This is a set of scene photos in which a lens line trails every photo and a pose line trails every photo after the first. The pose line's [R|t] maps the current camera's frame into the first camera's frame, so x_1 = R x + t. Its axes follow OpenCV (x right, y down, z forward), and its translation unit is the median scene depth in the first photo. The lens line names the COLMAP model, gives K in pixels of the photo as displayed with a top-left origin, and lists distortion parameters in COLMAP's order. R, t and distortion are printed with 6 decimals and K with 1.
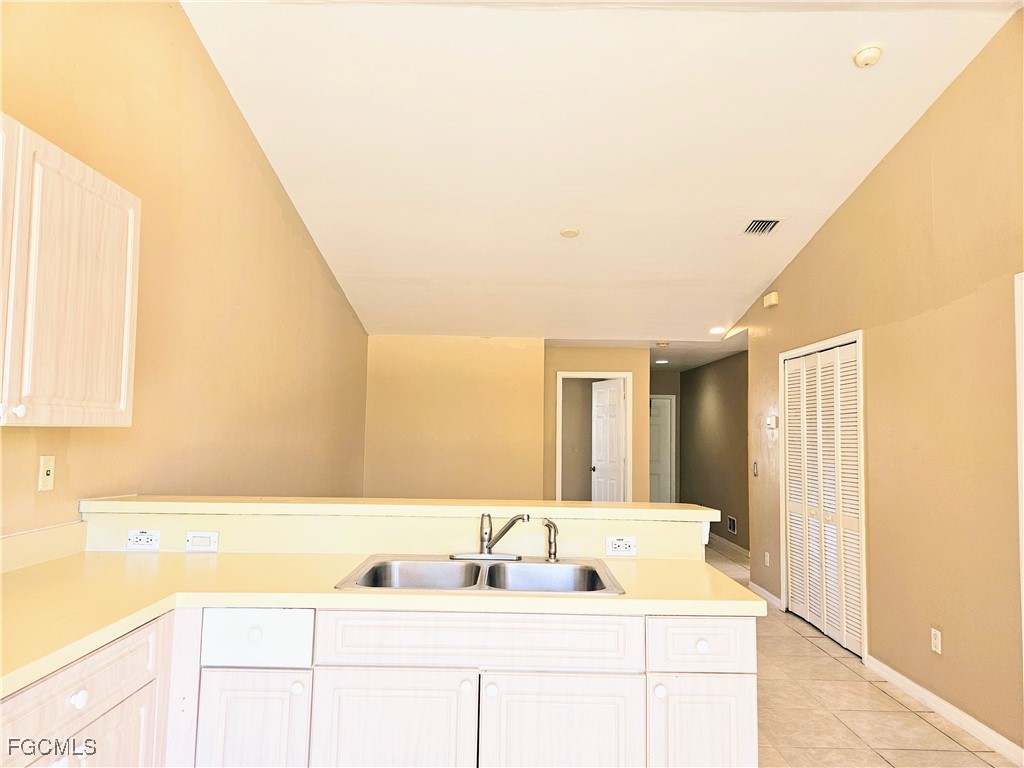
lens RADIAL K [[683.1, 0, 510.7], [0, 683.1, 391.5], [0, 0, 1]] dist [0.065173, -0.050059]
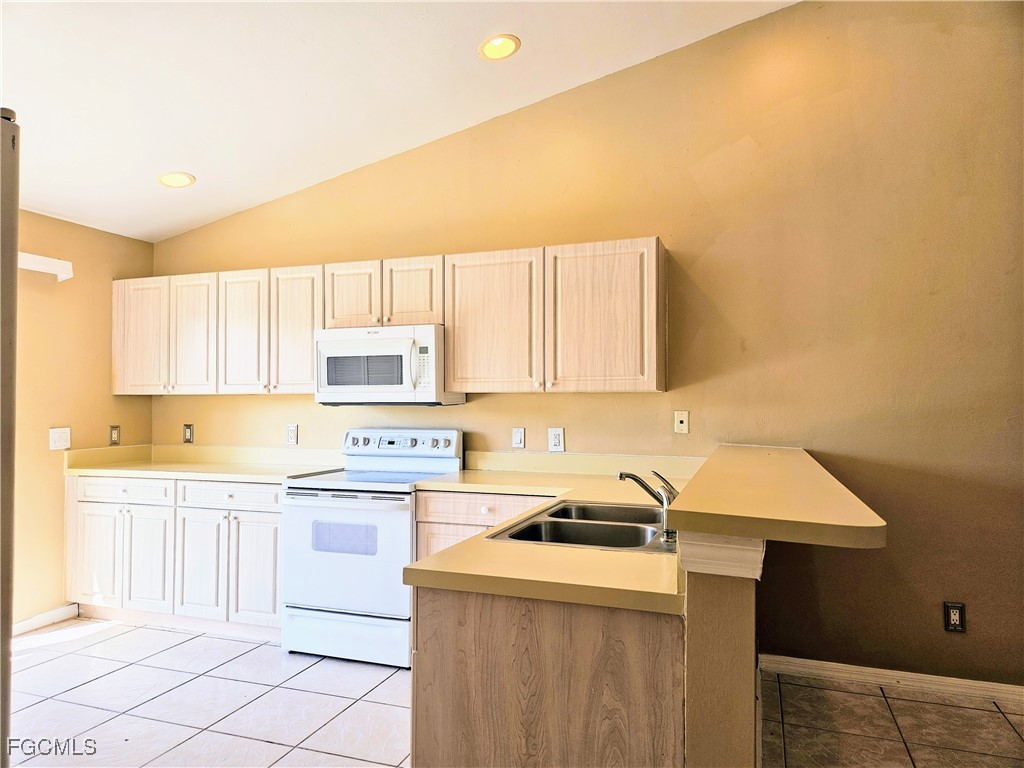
lens RADIAL K [[683.7, 0, 503.4], [0, 683.7, 388.7], [0, 0, 1]] dist [0.066739, -0.050497]
pose [[-0.349089, -0.038955, -0.936280, 0.882218], [0.050319, 0.996915, -0.060239, 0.110158], [0.935738, -0.068142, -0.346052, 1.112487]]
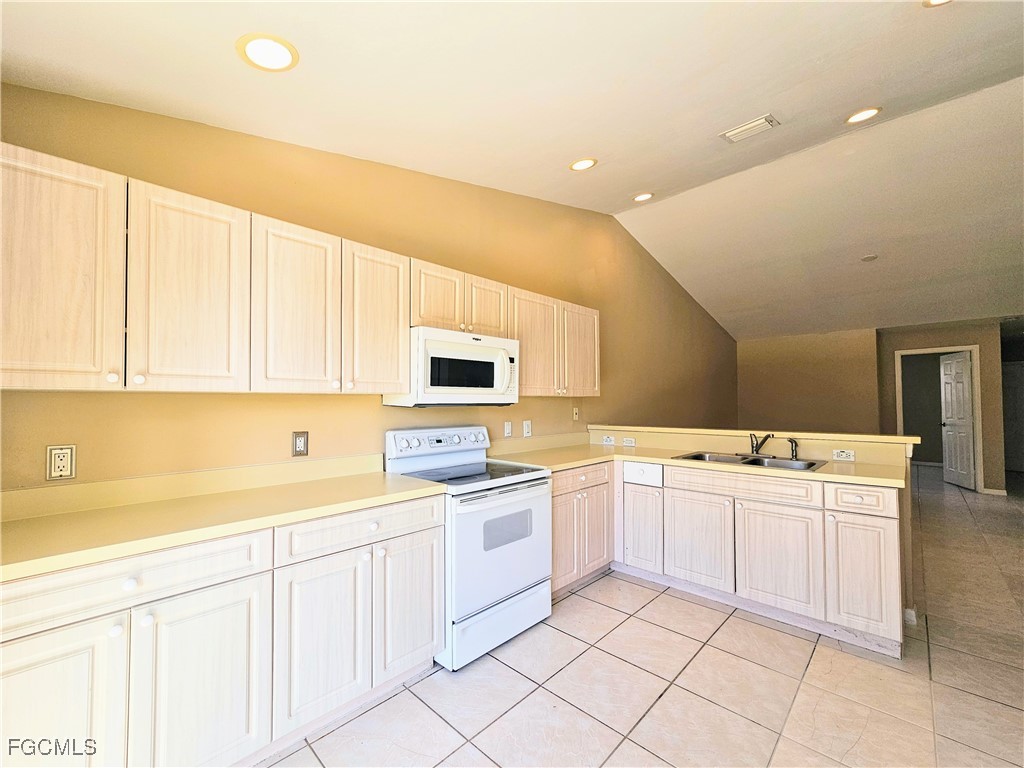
lens RADIAL K [[419.9, 0, 512.8], [0, 419.9, 393.7], [0, 0, 1]] dist [-0.001088, 0.001053]
pose [[0.720502, -0.037040, -0.692463, 0.312556], [0.060459, 0.998125, 0.009517, 0.004708], [0.690812, -0.048722, 0.721391, -0.378135]]
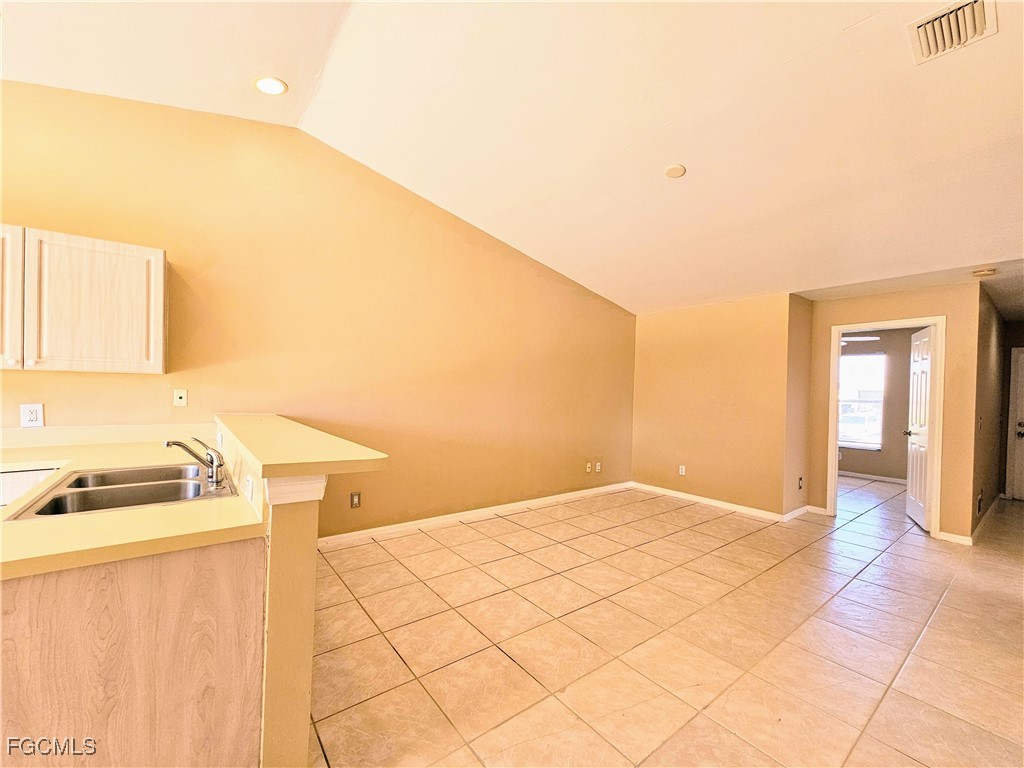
lens RADIAL K [[419.9, 0, 512.8], [0, 419.9, 393.7], [0, 0, 1]] dist [-0.001088, 0.001053]
pose [[0.606746, 0.004294, -0.794884, 0.864060], [0.036653, 0.998771, 0.033373, 0.095395], [0.794051, -0.049384, 0.605842, 0.981736]]
